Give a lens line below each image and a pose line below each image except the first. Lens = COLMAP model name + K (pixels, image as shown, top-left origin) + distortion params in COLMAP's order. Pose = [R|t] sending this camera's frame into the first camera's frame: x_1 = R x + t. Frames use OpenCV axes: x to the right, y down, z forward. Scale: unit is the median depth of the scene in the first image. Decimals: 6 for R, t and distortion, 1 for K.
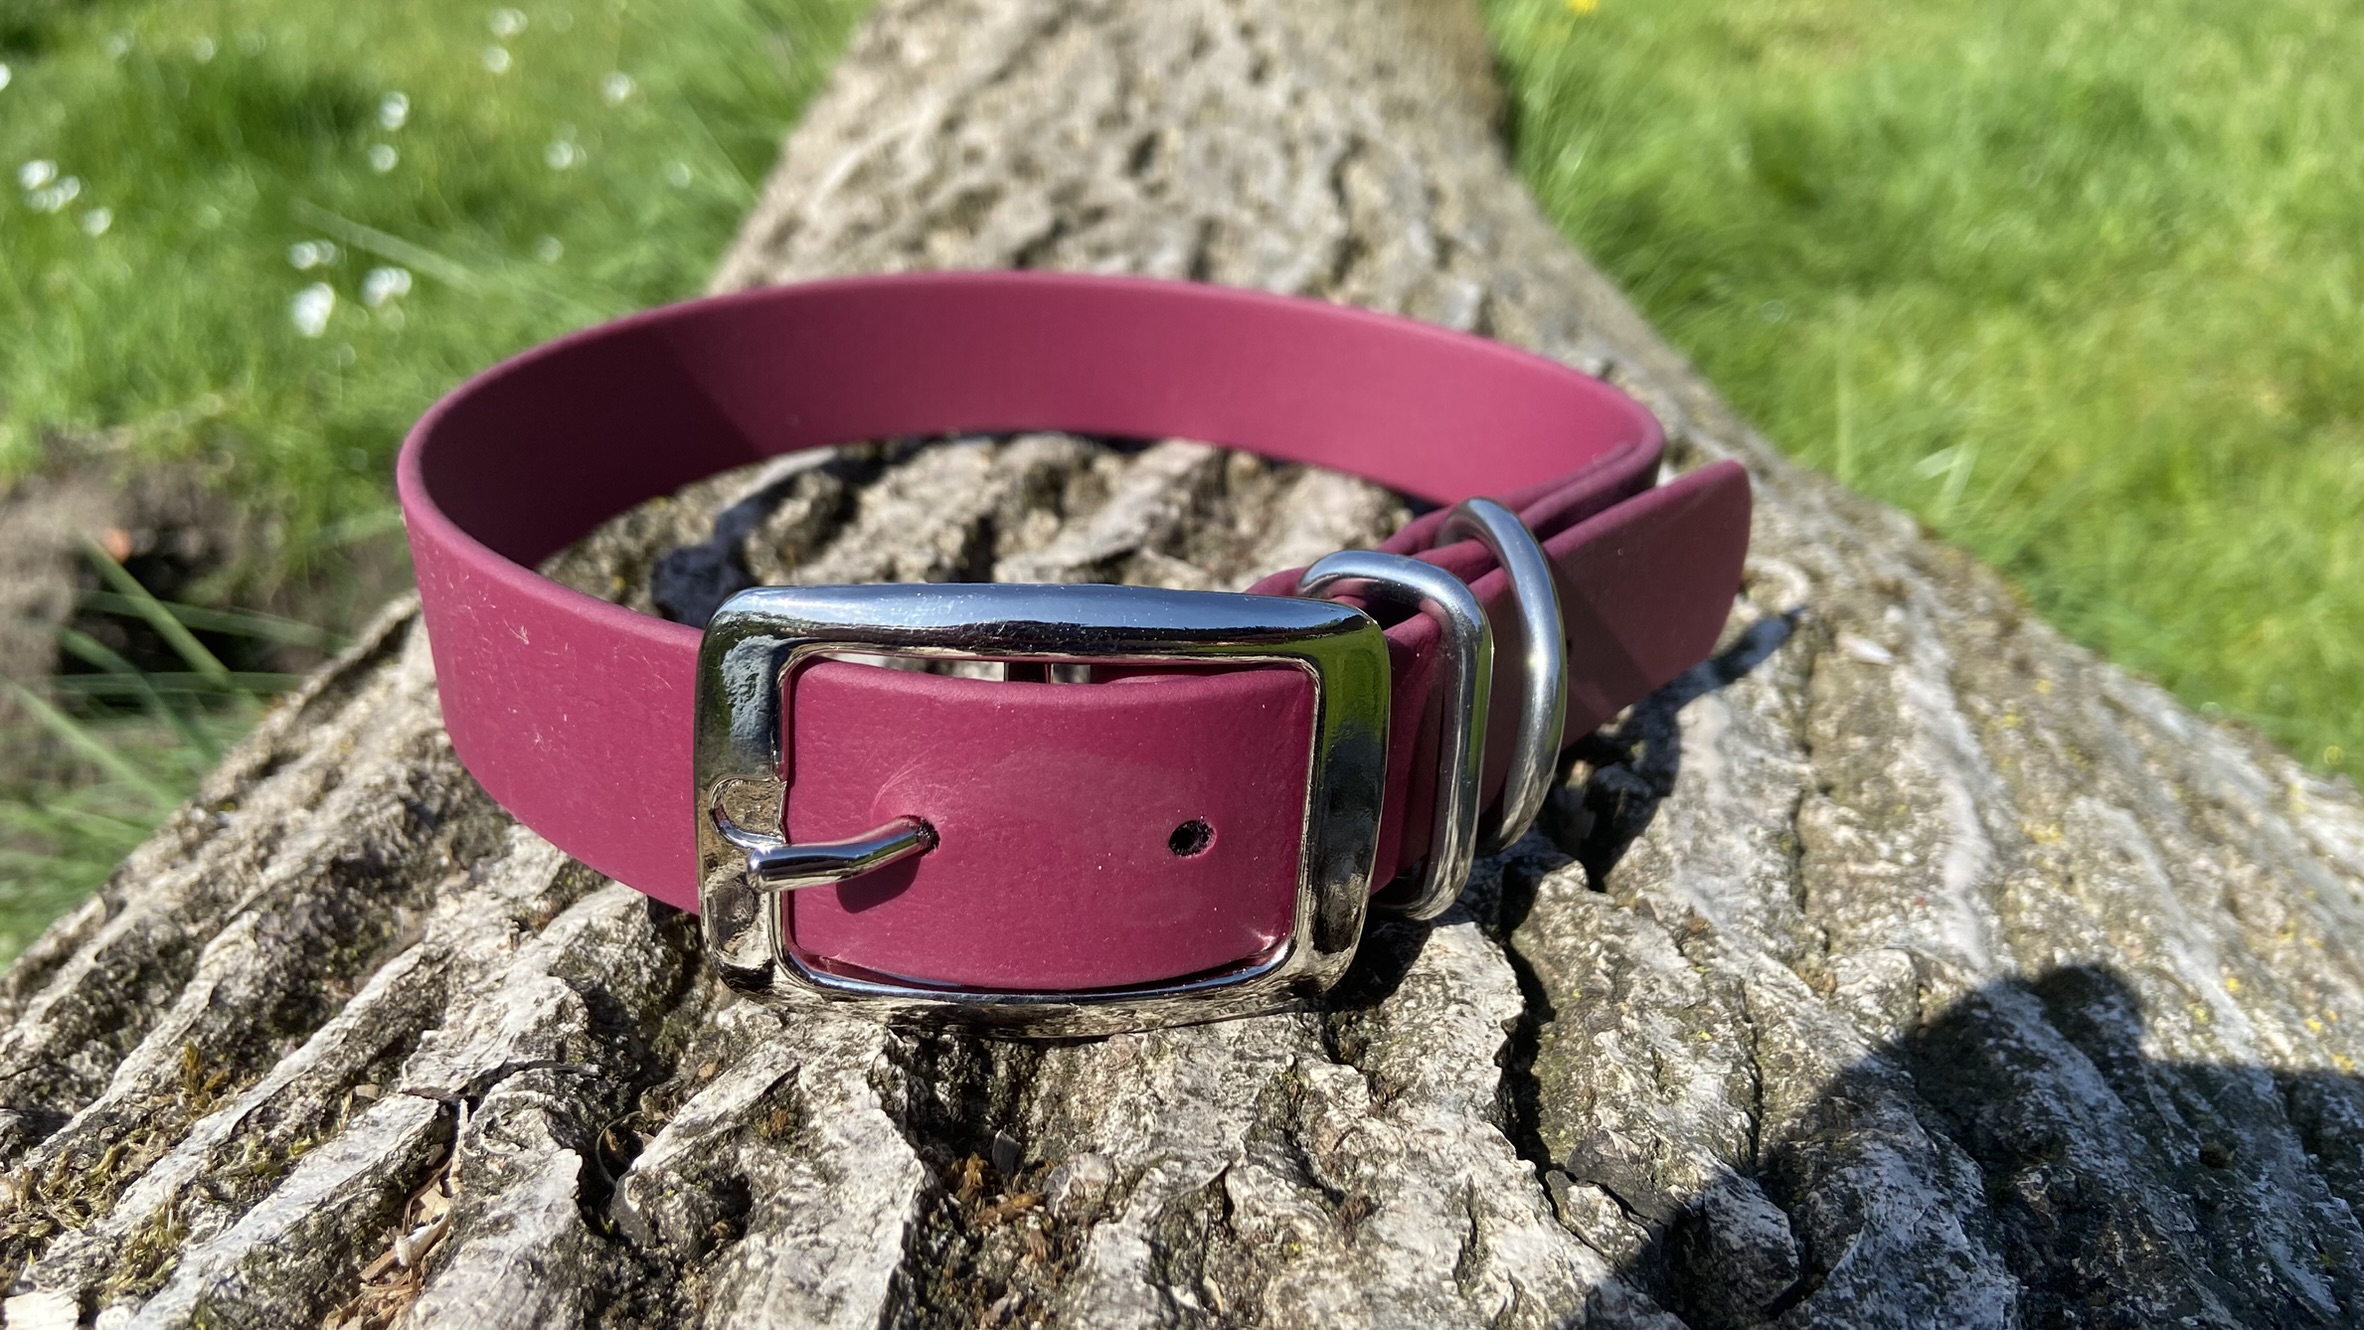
lens RADIAL K [[1798.3, 0, 1182.0], [0, 1798.3, 665.0], [0, 0, 1]] dist [0.125934, -0.196465]
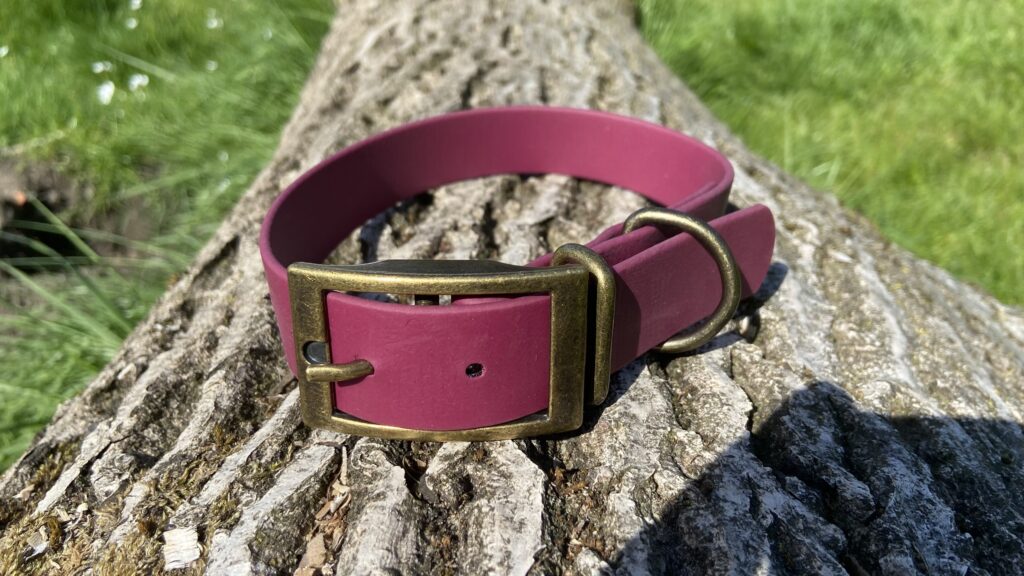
lens RADIAL K [[778.9, 0, 512.0], [0, 778.9, 288.0], [0, 0, 1]] dist [0.125934, -0.196465]
pose [[0.998540, -0.001811, 0.053978, -0.166479], [-0.000949, 0.998695, 0.051061, -0.026598], [-0.054000, -0.051038, 0.997236, -0.058499]]
